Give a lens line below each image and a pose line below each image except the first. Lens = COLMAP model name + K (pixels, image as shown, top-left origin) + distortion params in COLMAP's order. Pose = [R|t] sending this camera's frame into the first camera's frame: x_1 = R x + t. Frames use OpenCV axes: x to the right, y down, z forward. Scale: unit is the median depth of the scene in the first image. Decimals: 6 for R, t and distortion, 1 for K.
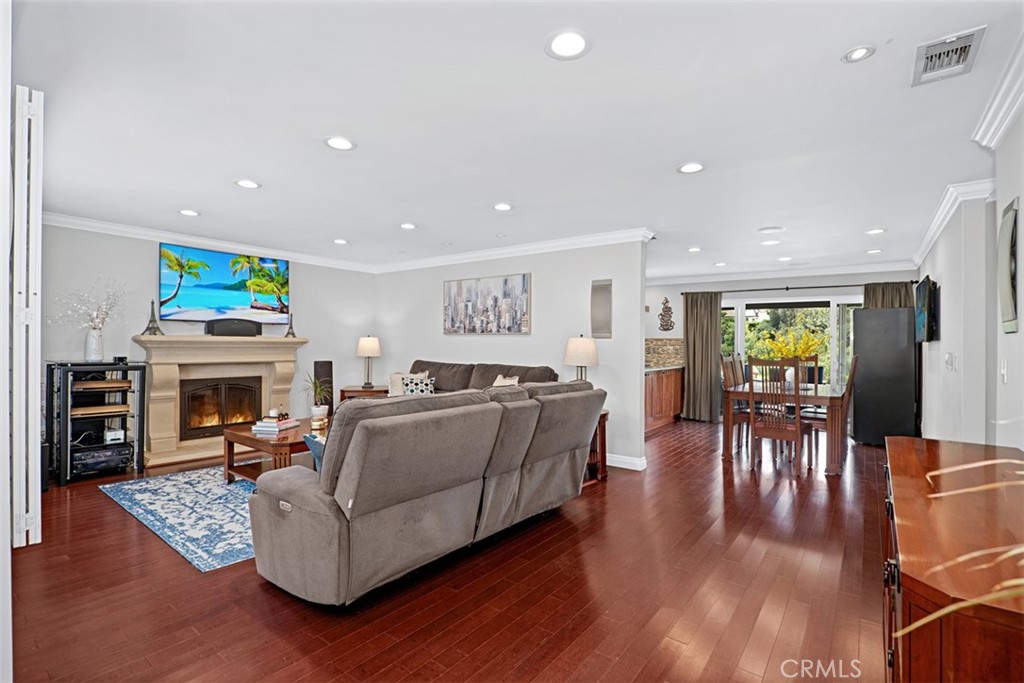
lens RADIAL K [[470.8, 0, 513.4], [0, 470.8, 342.5], [0, 0, 1]] dist [-0.031503, 0.000715]
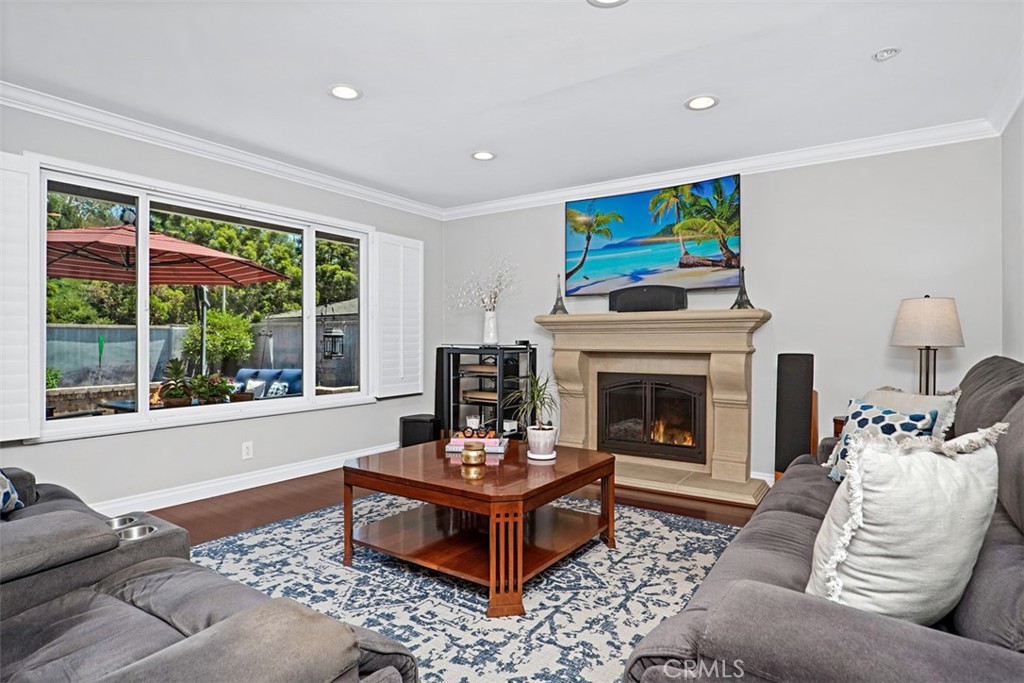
lens RADIAL K [[556.1, 0, 512.5], [0, 556.1, 337.4], [0, 0, 1]] dist [-0.006026, -0.000358]
pose [[0.048374, -0.010018, -0.998779, 0.189668], [0.005782, 0.999936, -0.009749, 0.029640], [0.998813, -0.005303, 0.048428, 0.761137]]
